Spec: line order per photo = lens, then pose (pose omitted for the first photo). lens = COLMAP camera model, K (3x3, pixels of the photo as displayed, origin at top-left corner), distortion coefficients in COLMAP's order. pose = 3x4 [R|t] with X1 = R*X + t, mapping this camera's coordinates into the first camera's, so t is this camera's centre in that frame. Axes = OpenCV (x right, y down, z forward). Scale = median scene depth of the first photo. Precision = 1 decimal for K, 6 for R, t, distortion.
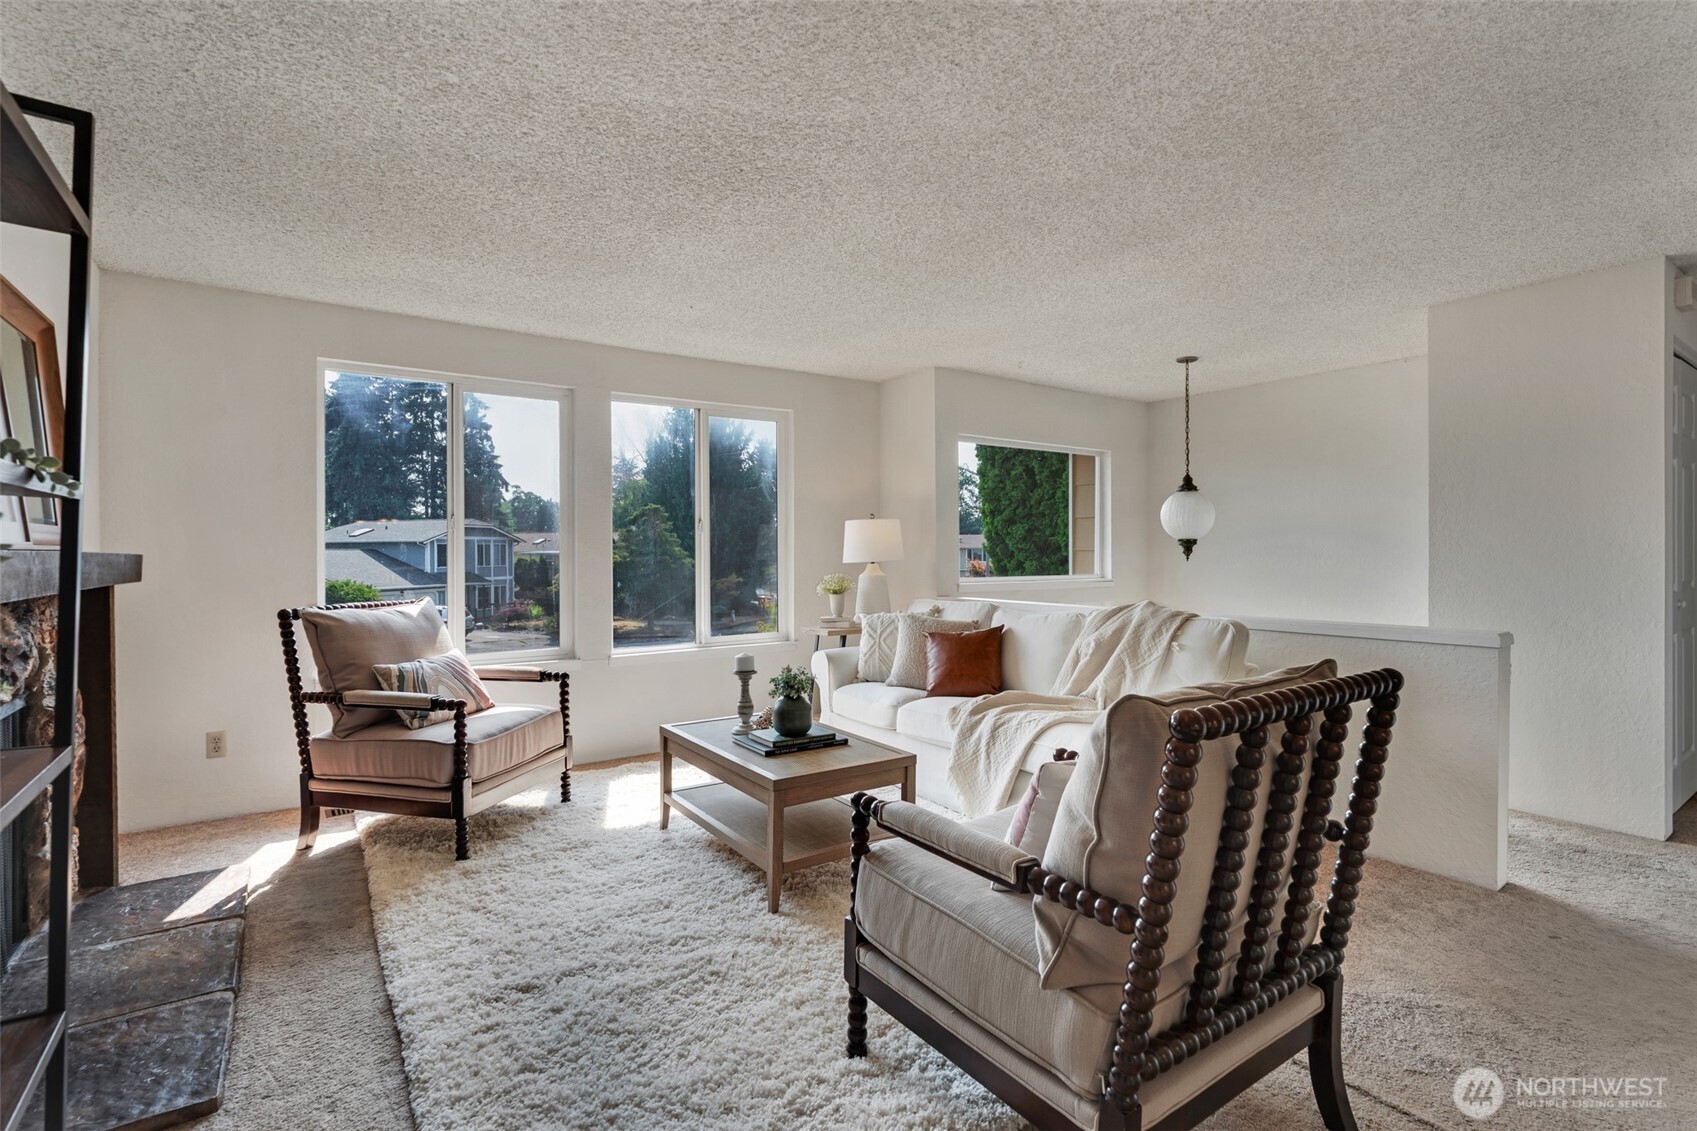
lens RADIAL K [[792.1, 0, 827.1], [0, 792.1, 538.4], [0, 0, 1]] dist [-0.008550, 0.004333]
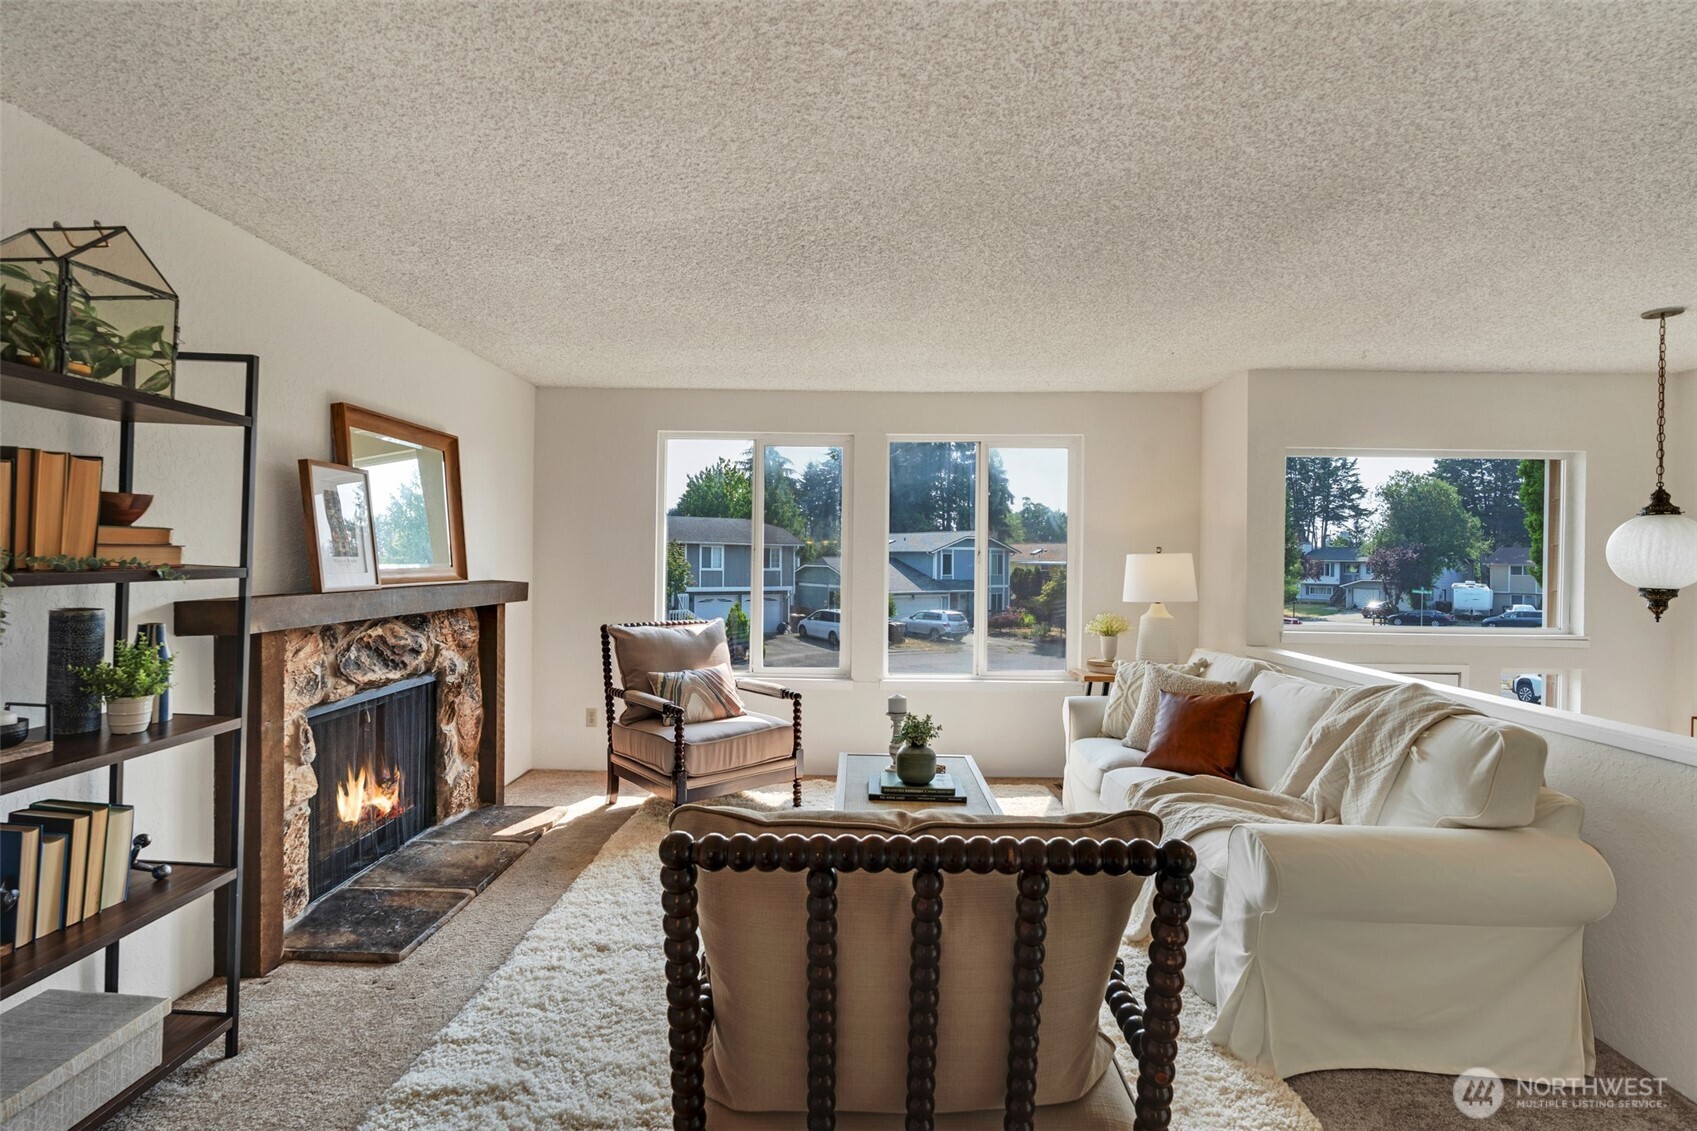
lens RADIAL K [[792.1, 0, 851.2], [0, 792.1, 546.7], [0, 0, 1]] dist [-0.008550, 0.004333]
pose [[0.820193, 0.005107, -0.572064, 0.397193], [-0.005046, 0.999986, 0.001693, -0.044143], [0.572065, 0.001498, 0.820207, 0.116963]]
